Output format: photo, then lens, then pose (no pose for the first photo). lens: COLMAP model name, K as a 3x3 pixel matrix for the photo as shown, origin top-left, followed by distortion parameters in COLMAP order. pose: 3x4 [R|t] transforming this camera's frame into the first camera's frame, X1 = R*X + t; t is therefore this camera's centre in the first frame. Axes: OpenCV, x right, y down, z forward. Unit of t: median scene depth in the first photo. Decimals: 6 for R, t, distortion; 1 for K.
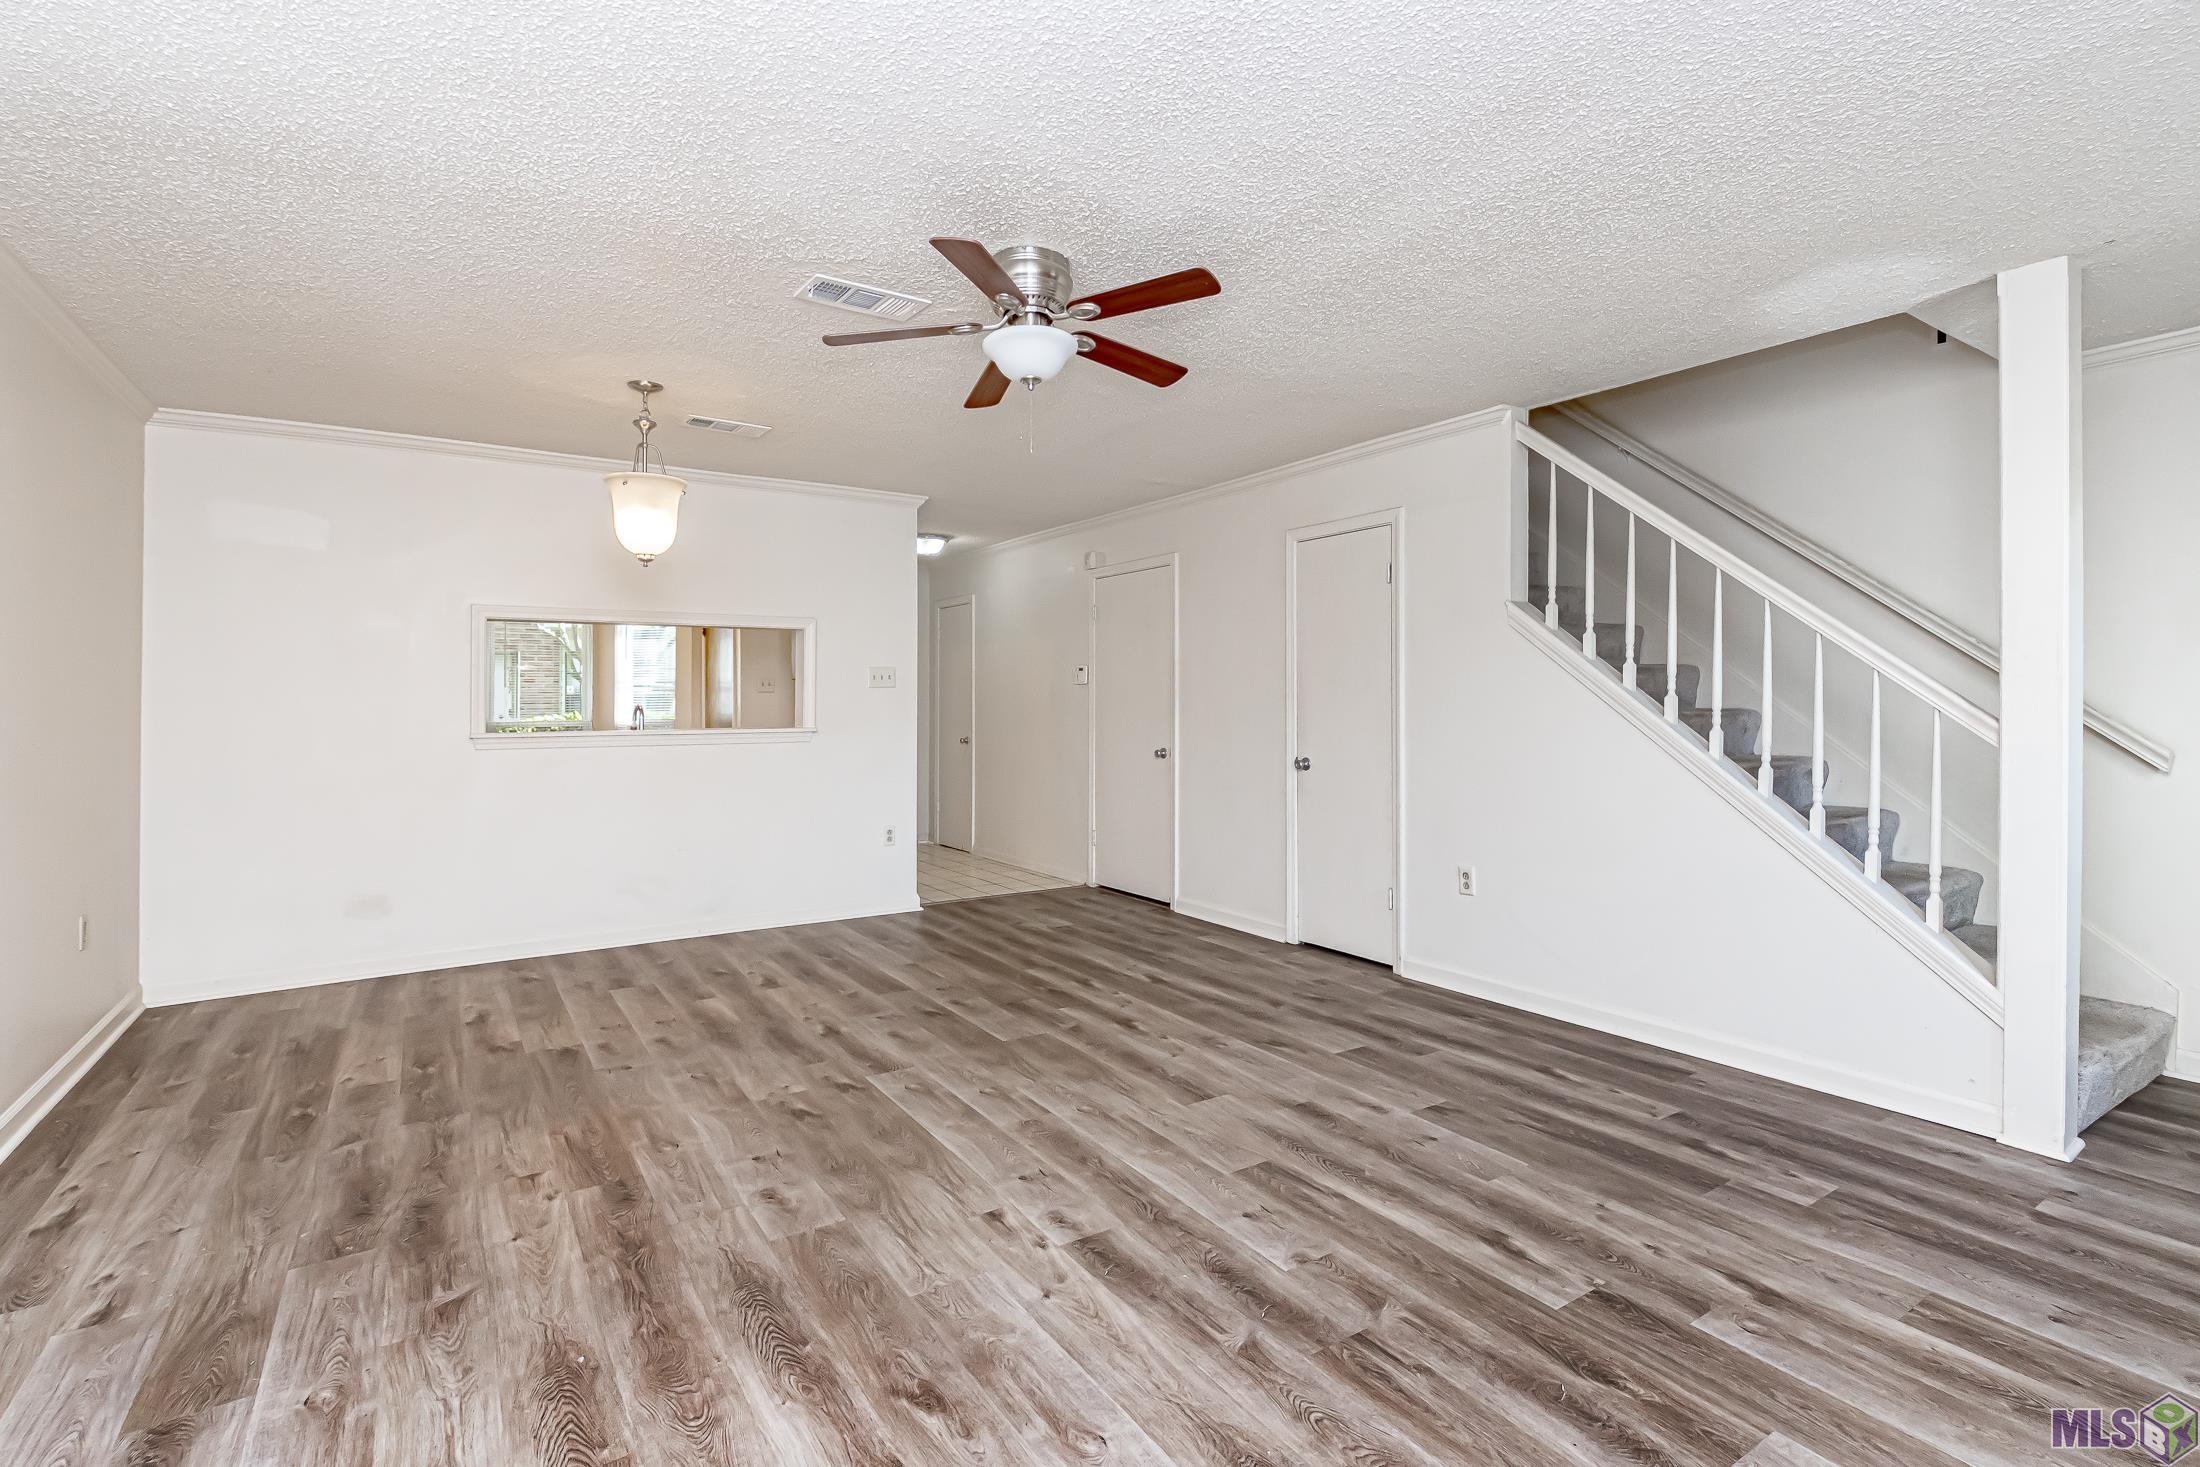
lens RADIAL K [[1003.4, 0, 1084.2], [0, 1003.4, 762.5], [0, 0, 1]] dist [-0.001407, -0.000421]
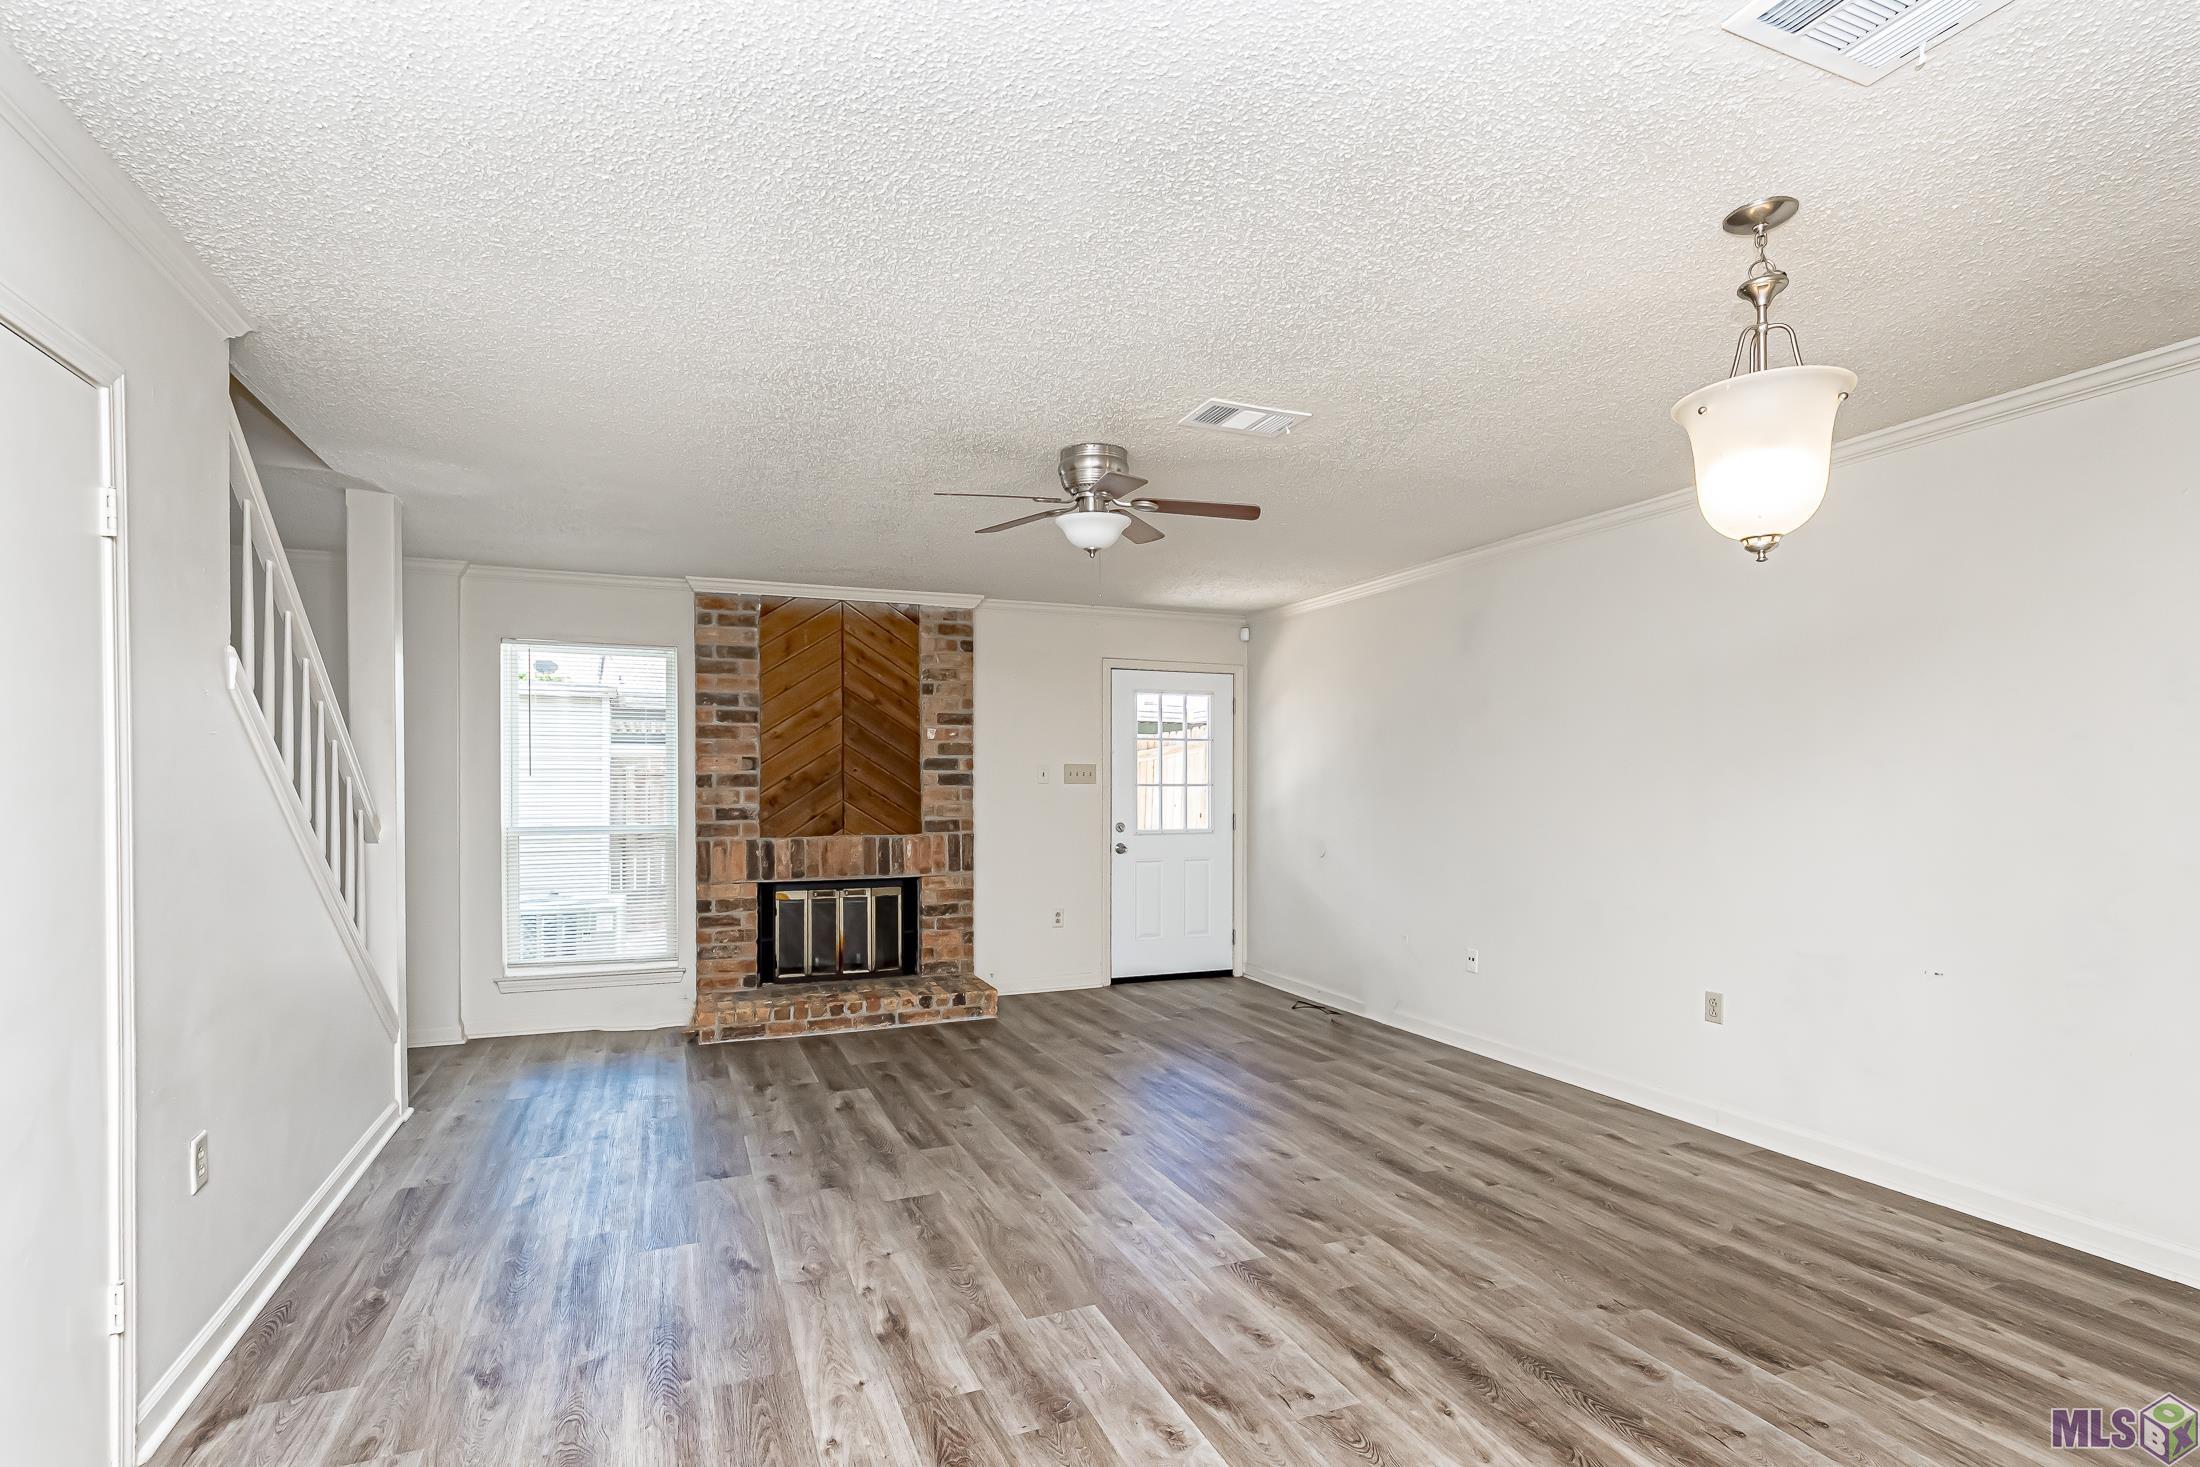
lens RADIAL K [[1003.4, 0, 1084.2], [0, 1003.4, 762.5], [0, 0, 1]] dist [-0.001407, -0.000421]
pose [[-0.985586, 0.007514, 0.169008, -0.228402], [0.014479, 0.999094, 0.040017, -0.146297], [-0.168554, 0.041887, -0.984802, 1.972269]]
